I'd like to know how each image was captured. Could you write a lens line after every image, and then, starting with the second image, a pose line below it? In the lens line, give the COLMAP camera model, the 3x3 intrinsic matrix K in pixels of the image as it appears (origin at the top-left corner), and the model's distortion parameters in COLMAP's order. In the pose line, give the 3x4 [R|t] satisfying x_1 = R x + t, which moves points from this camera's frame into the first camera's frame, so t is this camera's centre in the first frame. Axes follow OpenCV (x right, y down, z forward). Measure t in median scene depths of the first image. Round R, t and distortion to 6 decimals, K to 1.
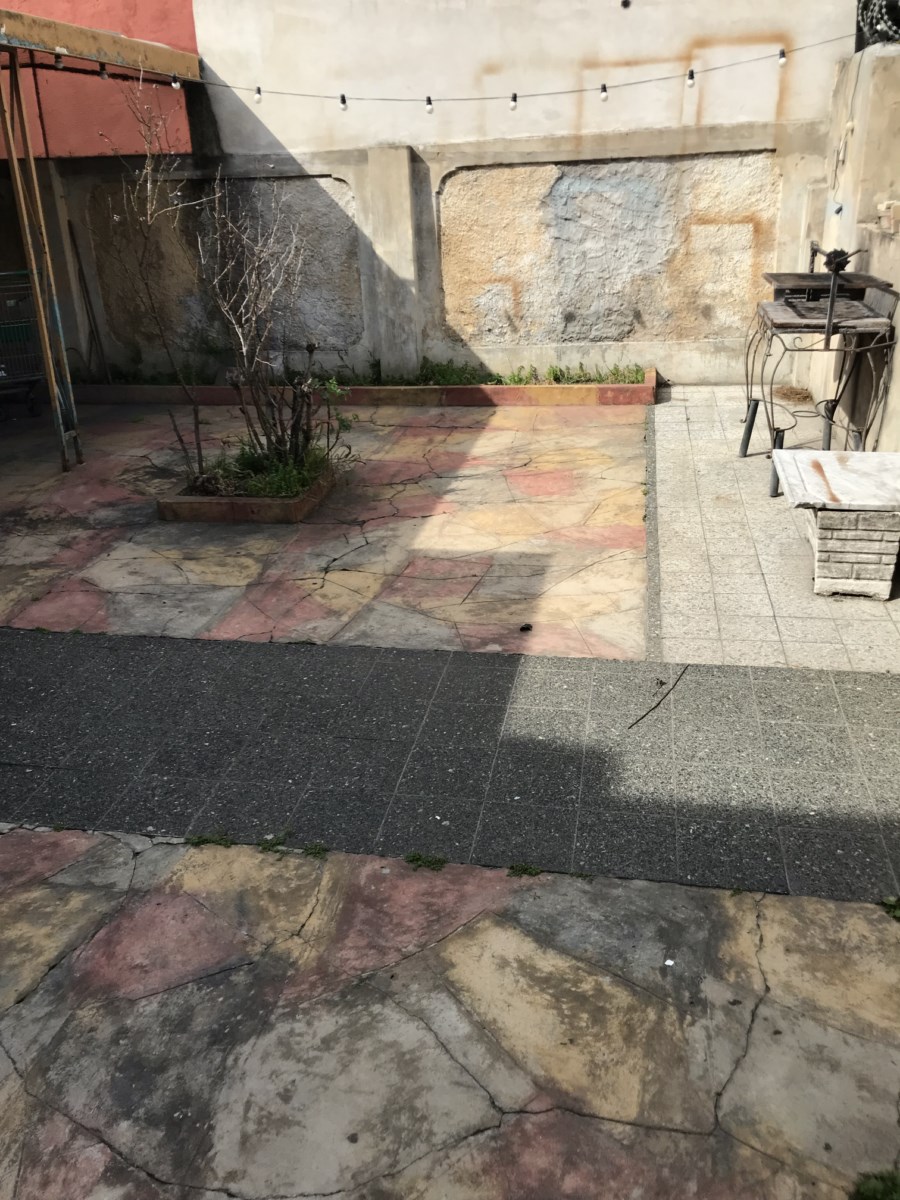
lens RADIAL K [[1195.3, 0, 450.0], [0, 1195.3, 600.0], [0, 0, 1]] dist [0.006866, 0.007916]
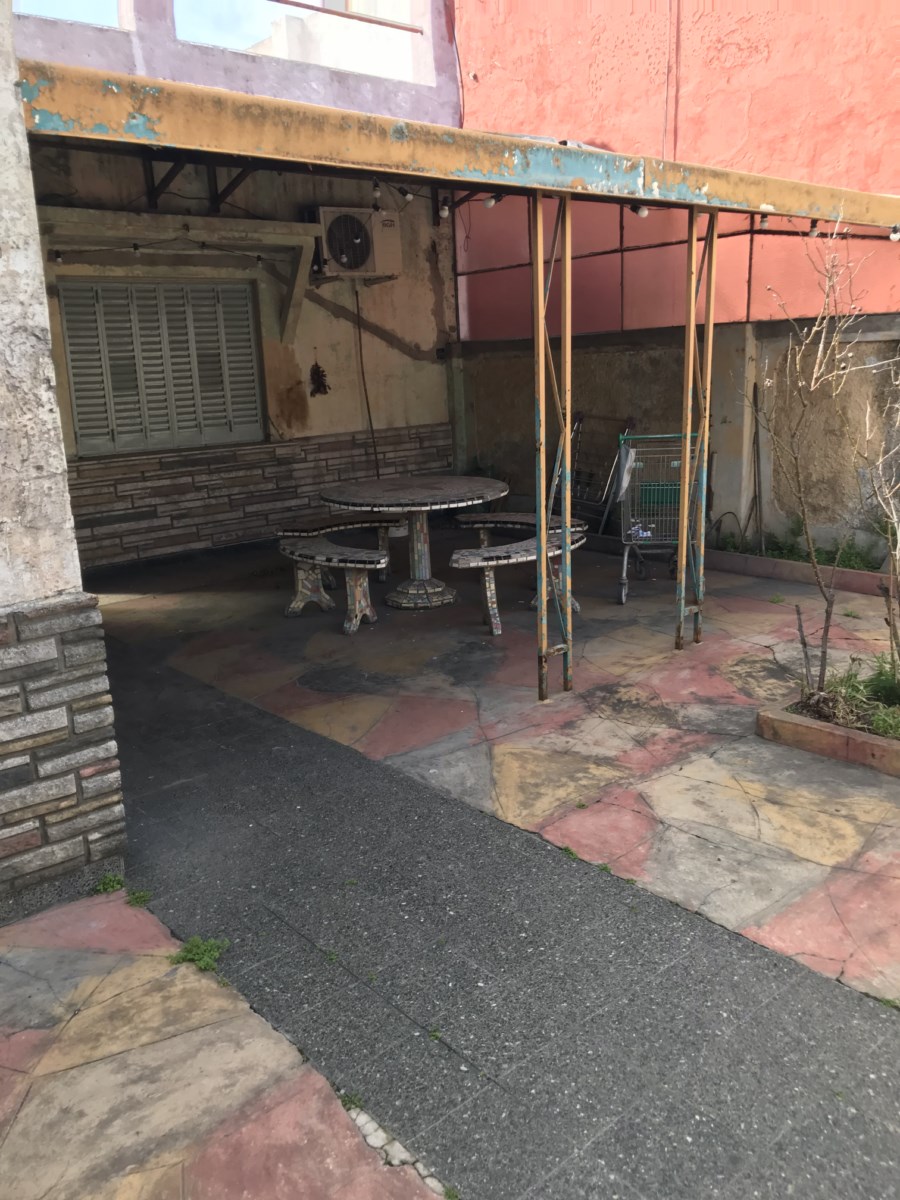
lens RADIAL K [[984.0, 0, 455.4], [0, 984.0, 591.9], [0, 0, 1]] dist [-0.001082, 0.003025]
pose [[0.792034, 0.152660, -0.591081, -0.019547], [-0.210354, 0.977180, -0.029490, -0.103412], [0.573091, 0.147694, 0.806073, 0.323520]]
